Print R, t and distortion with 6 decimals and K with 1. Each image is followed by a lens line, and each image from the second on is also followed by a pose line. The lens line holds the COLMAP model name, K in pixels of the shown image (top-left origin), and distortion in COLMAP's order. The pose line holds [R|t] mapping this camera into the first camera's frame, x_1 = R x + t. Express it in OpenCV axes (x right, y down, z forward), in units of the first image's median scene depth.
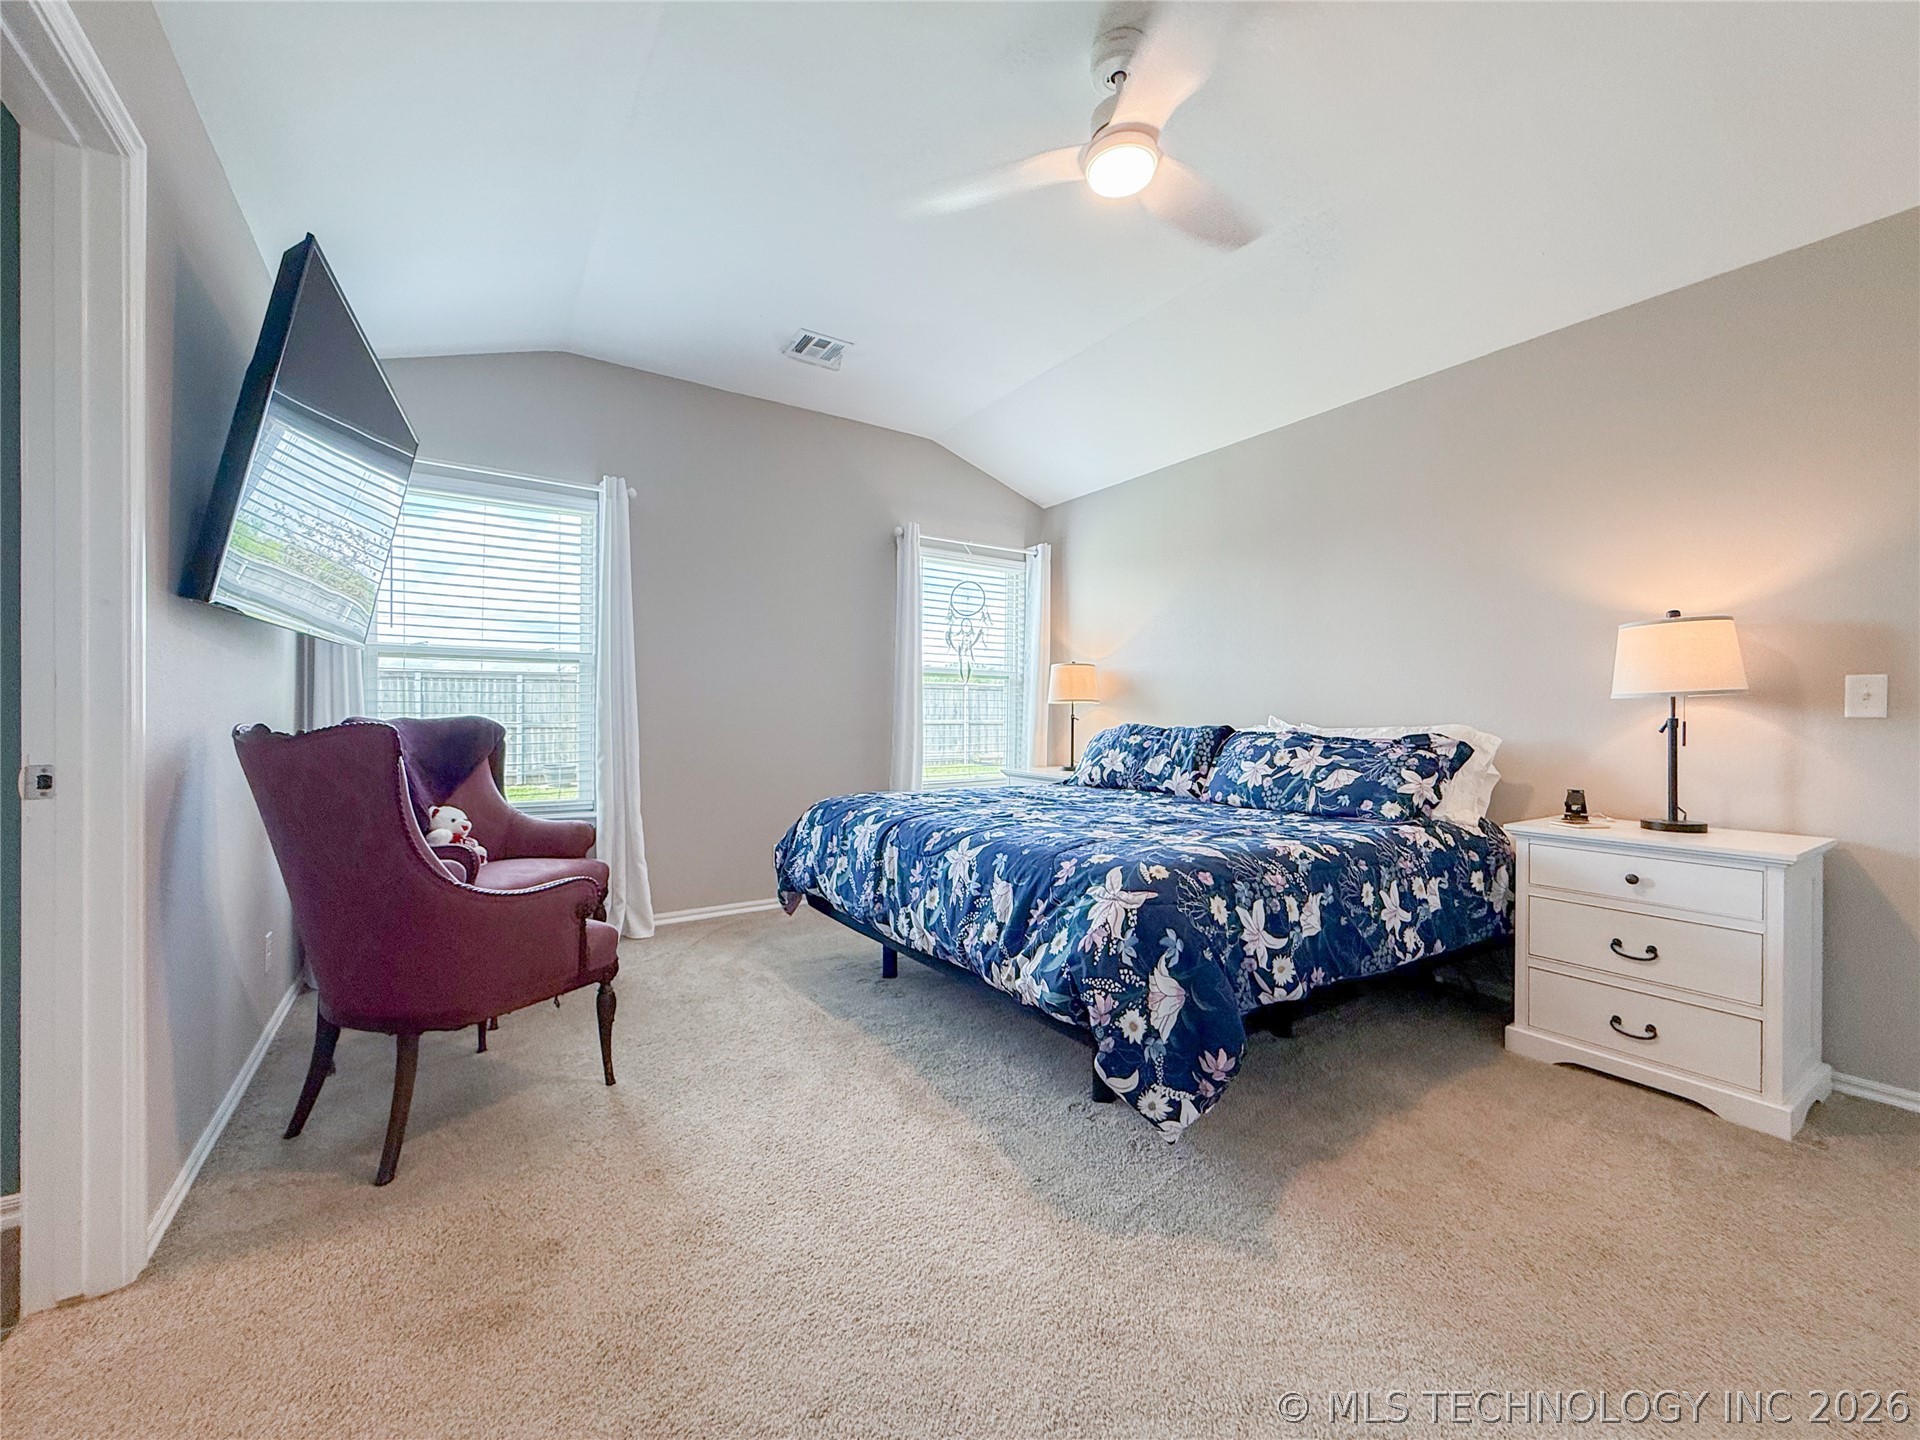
lens RADIAL K [[785.8, 0, 945.0], [0, 785.8, 722.6], [0, 0, 1]] dist [-0.002302, -0.000128]
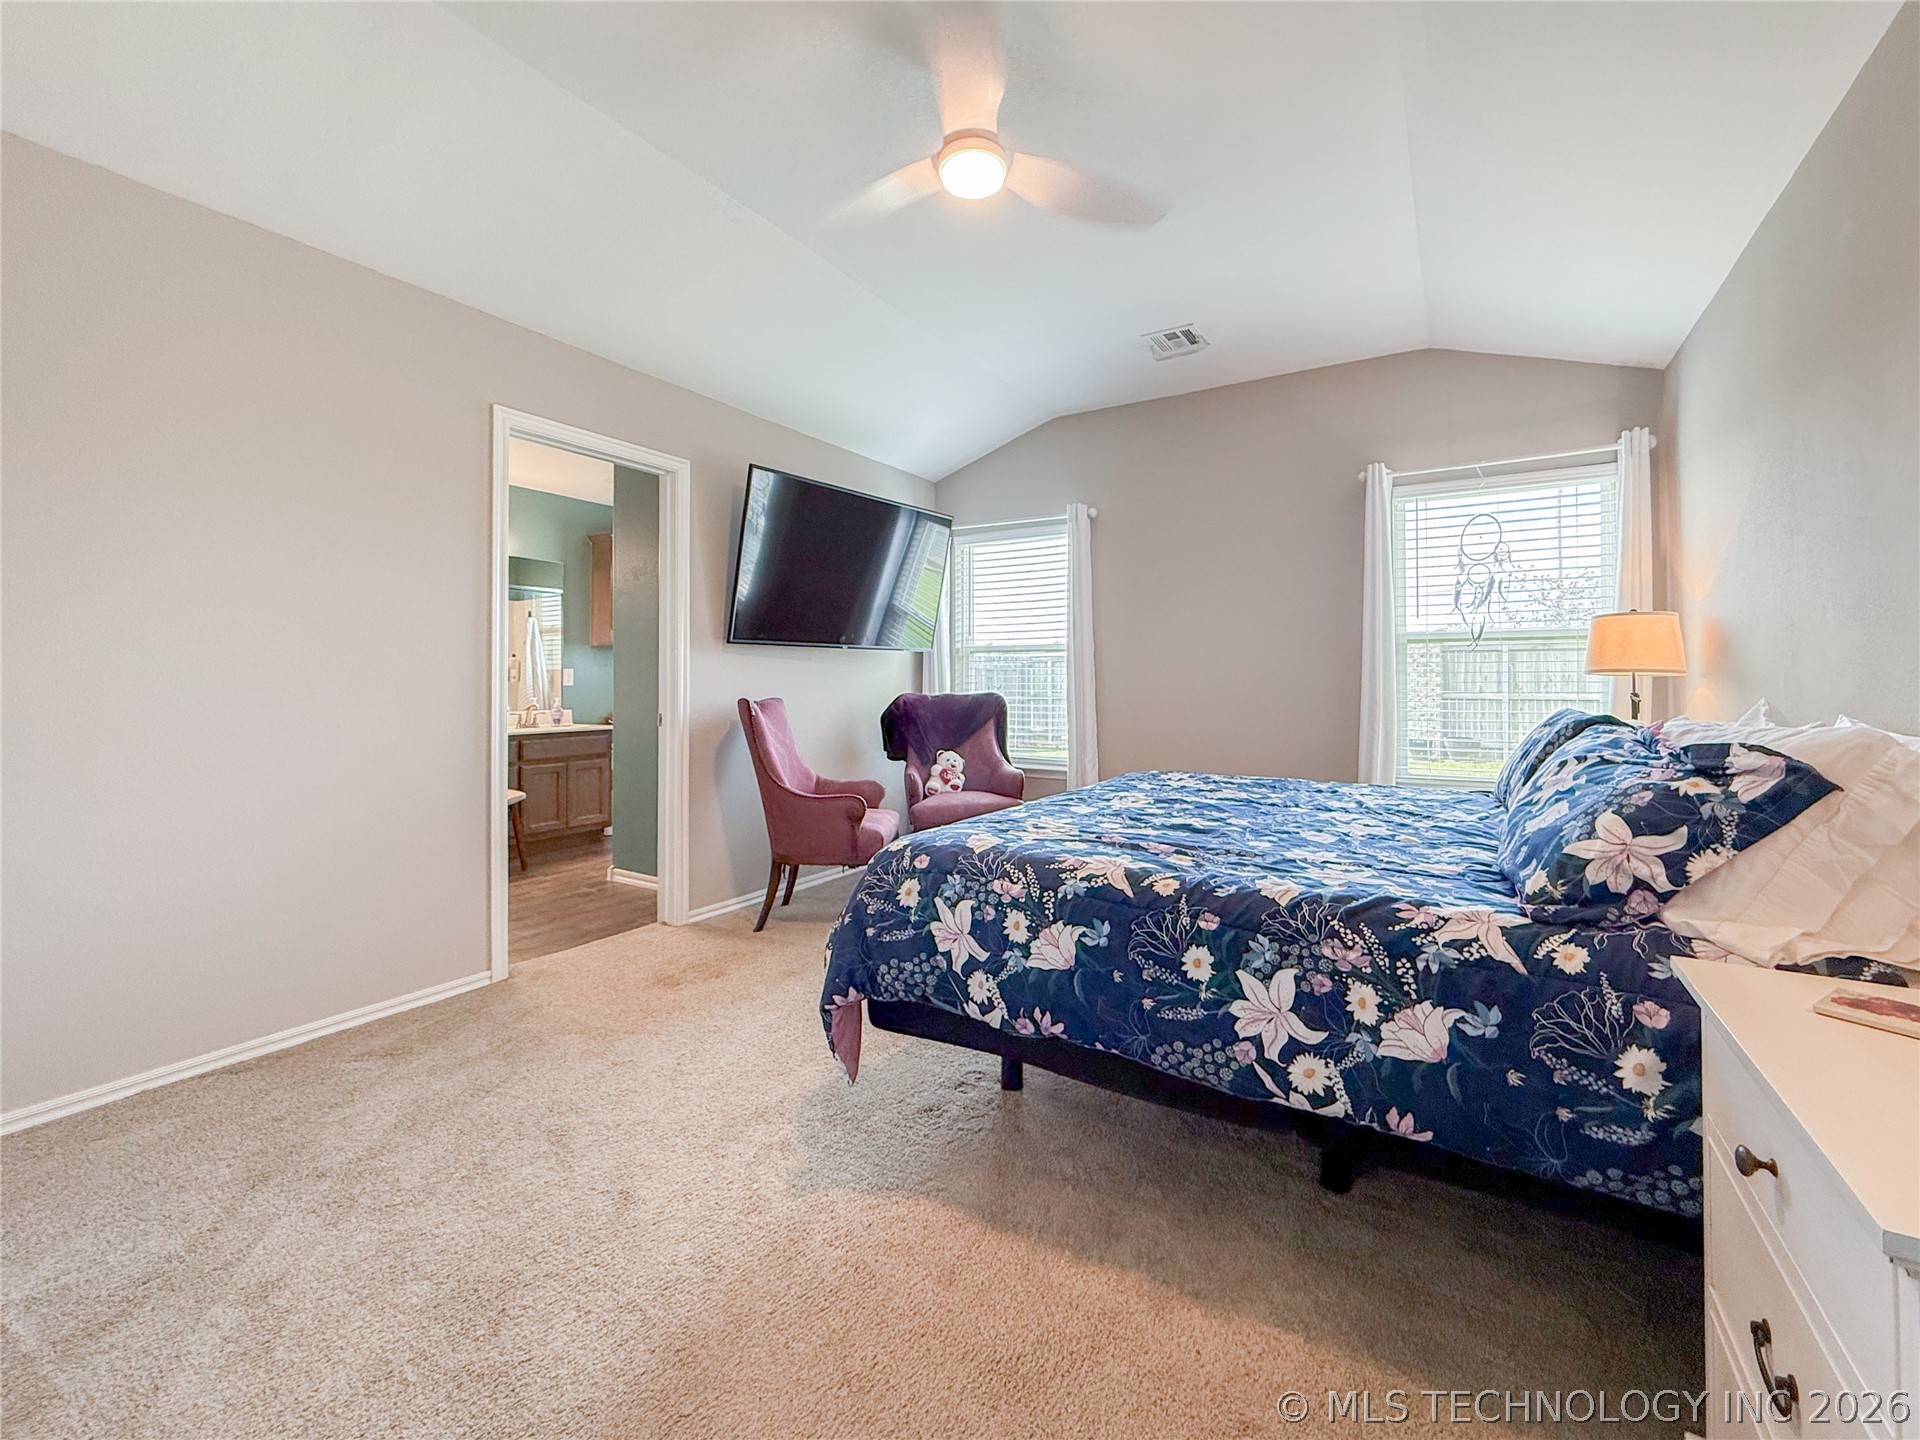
lens RADIAL K [[760.6, 0, 967.0], [0, 760.6, 677.8], [0, 0, 1]] dist [-0.001246, -0.000035]
pose [[0.446077, -0.008885, -0.894950, 0.763047], [-0.006016, 0.999898, -0.012926, -0.015399], [0.894974, 0.011150, 0.445979, 0.379773]]
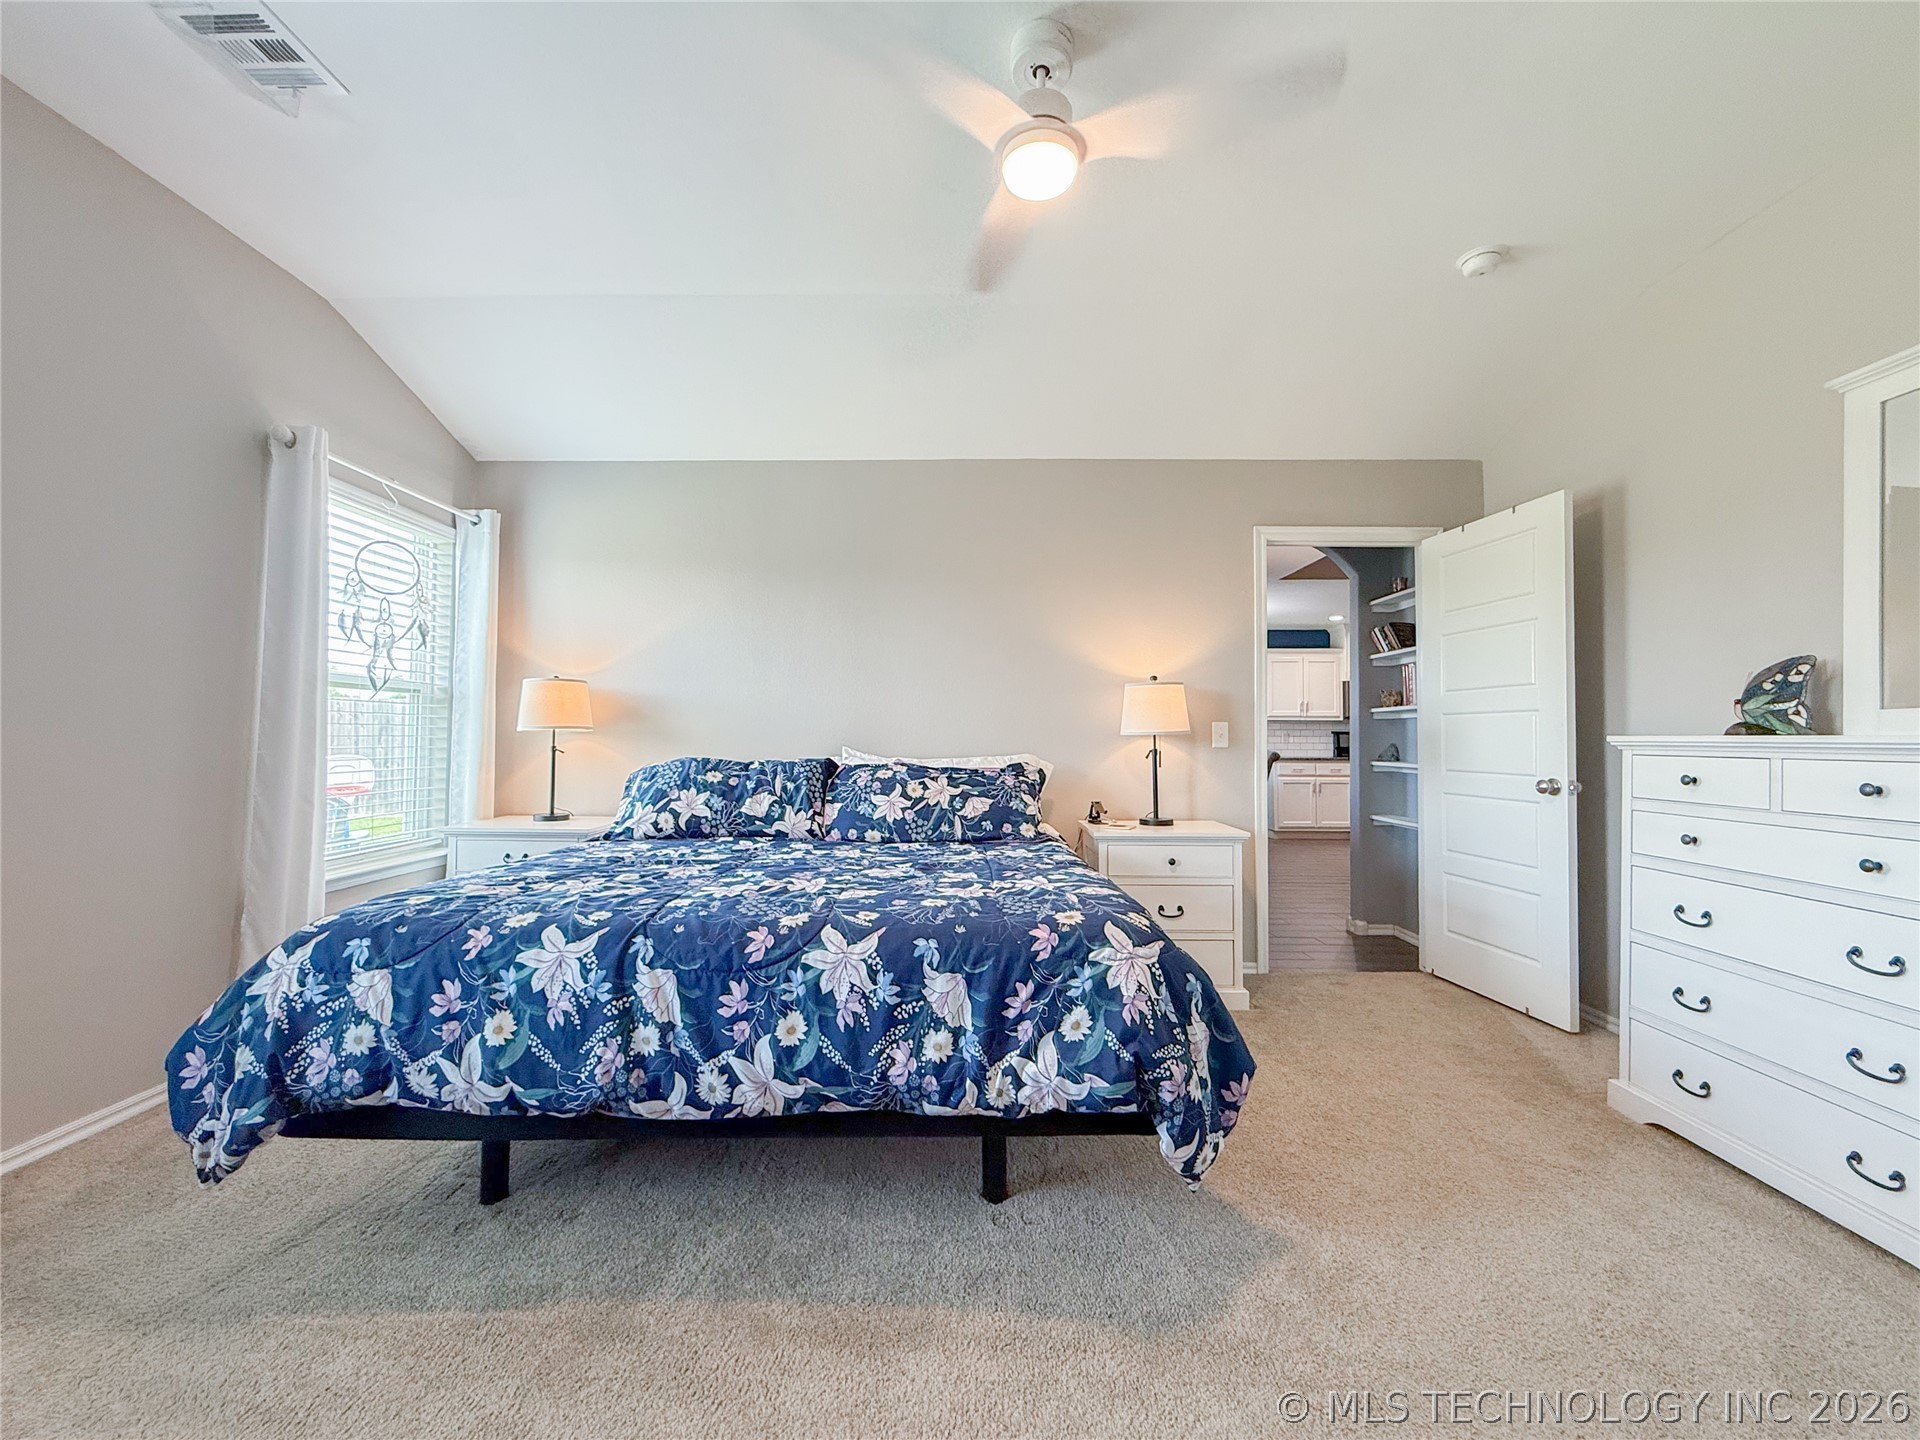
lens RADIAL K [[785.8, 0, 945.0], [0, 785.8, 722.6], [0, 0, 1]] dist [-0.002302, -0.000128]
pose [[0.541599, 0.013787, 0.840524, -0.435708], [0.008747, 0.999719, -0.022035, -0.020842], [-0.840591, 0.019286, 0.541326, 0.434692]]
